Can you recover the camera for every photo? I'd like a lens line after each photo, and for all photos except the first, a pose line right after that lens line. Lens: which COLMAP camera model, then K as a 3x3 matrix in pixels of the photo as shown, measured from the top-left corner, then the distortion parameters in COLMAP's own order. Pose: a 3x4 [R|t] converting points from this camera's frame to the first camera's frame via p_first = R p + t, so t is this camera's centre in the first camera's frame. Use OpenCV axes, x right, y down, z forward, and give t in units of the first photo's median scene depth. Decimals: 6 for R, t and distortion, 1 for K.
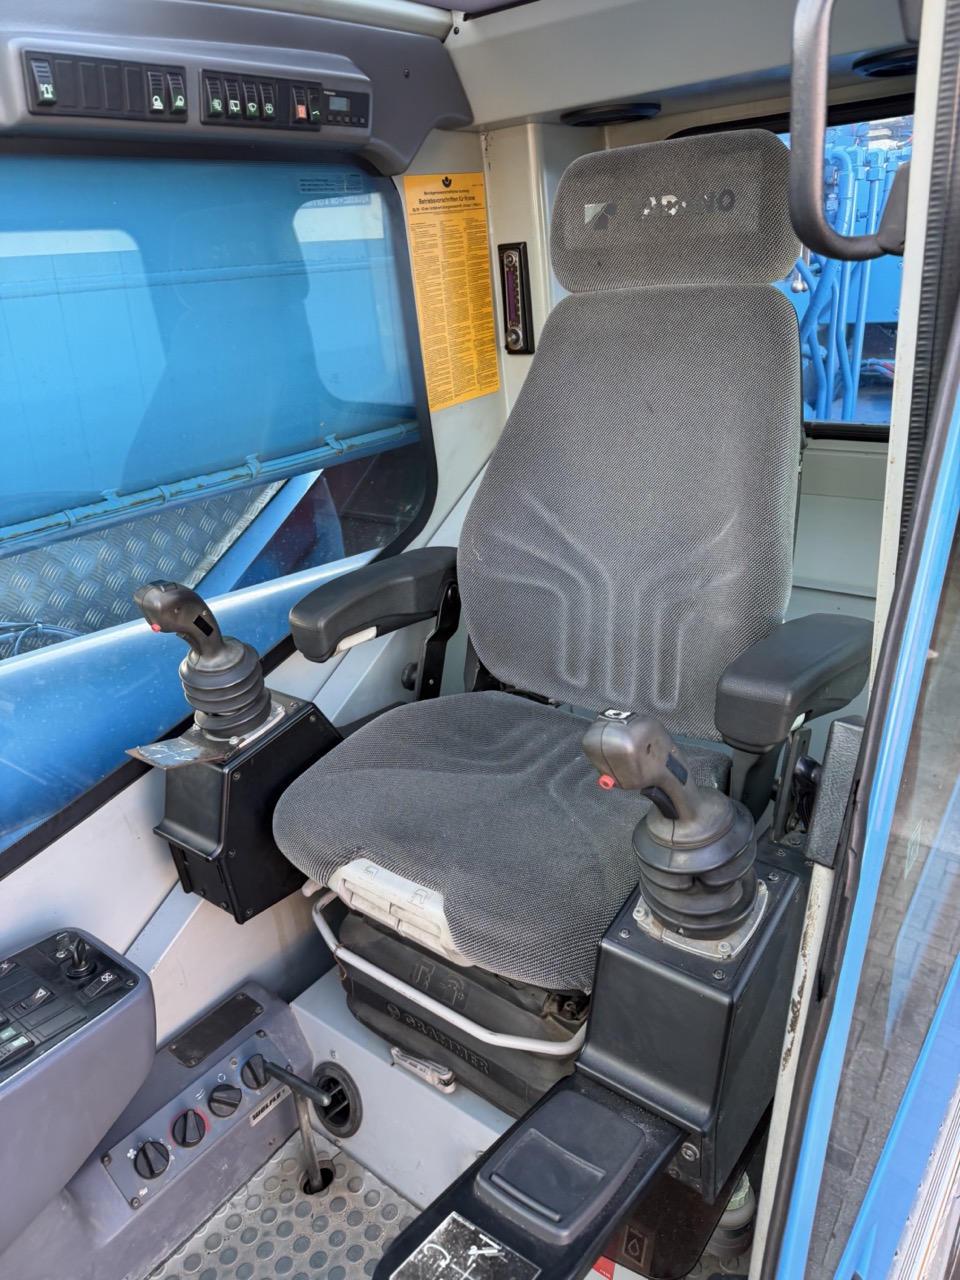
lens RADIAL K [[916.3, 0, 448.2], [0, 916.3, 617.4], [0, 0, 1]] dist [0.005779, -0.028601]
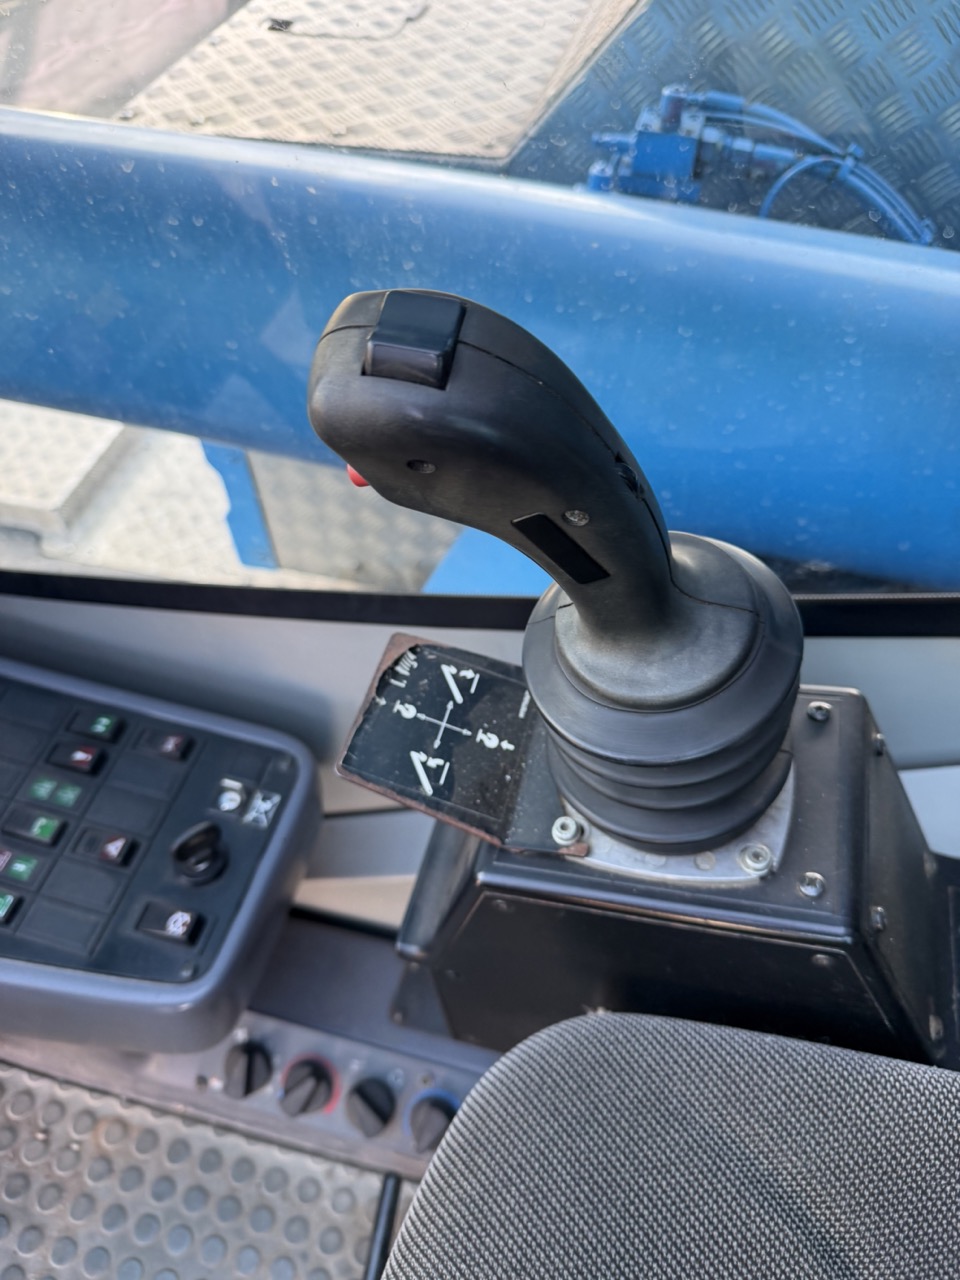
lens RADIAL K [[916.3, 0, 481.7], [0, 916.3, 644.1], [0, 0, 1]] dist [0.005779, -0.028601]
pose [[0.415892, 0.743329, -0.523923, -0.119125], [-0.323521, 0.659355, 0.678664, -0.117468], [0.849922, -0.112751, 0.514703, 0.760287]]
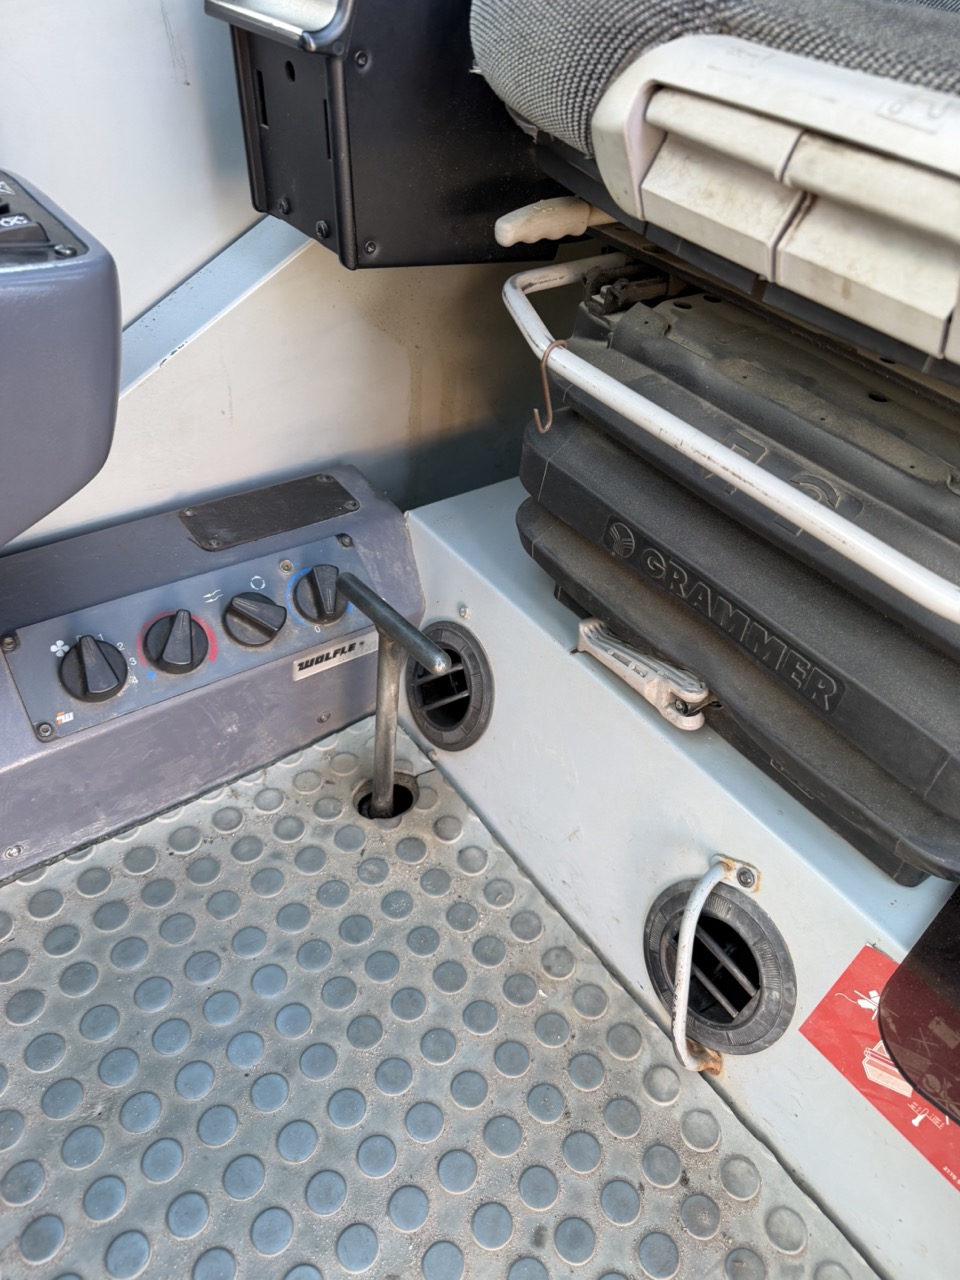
lens RADIAL K [[916.3, 0, 458.2], [0, 916.3, 634.5], [0, 0, 1]] dist [0.005779, -0.028601]
pose [[0.952518, 0.290927, -0.089838, -0.078007], [-0.243918, 0.905686, 0.346751, 0.313207], [0.182244, -0.308374, 0.933645, 0.507146]]
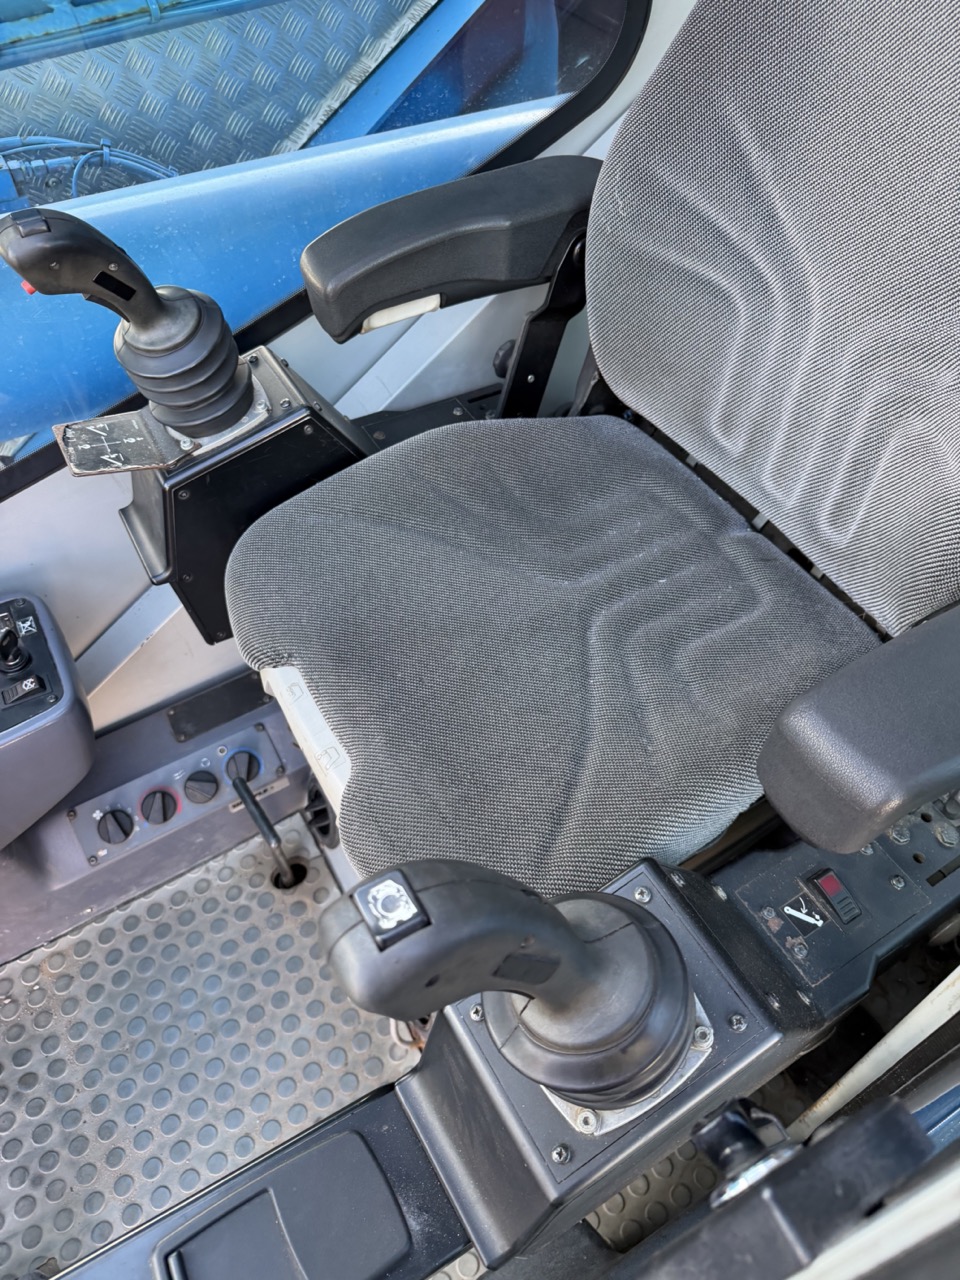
lens RADIAL K [[916.3, 0, 470.3], [0, 916.3, 639.5], [0, 0, 1]] dist [0.005779, -0.028601]
pose [[0.932357, 0.300971, -0.200319, 0.156240], [-0.148824, 0.824448, 0.546020, -0.156707], [0.329489, -0.479273, 0.813471, 0.379954]]
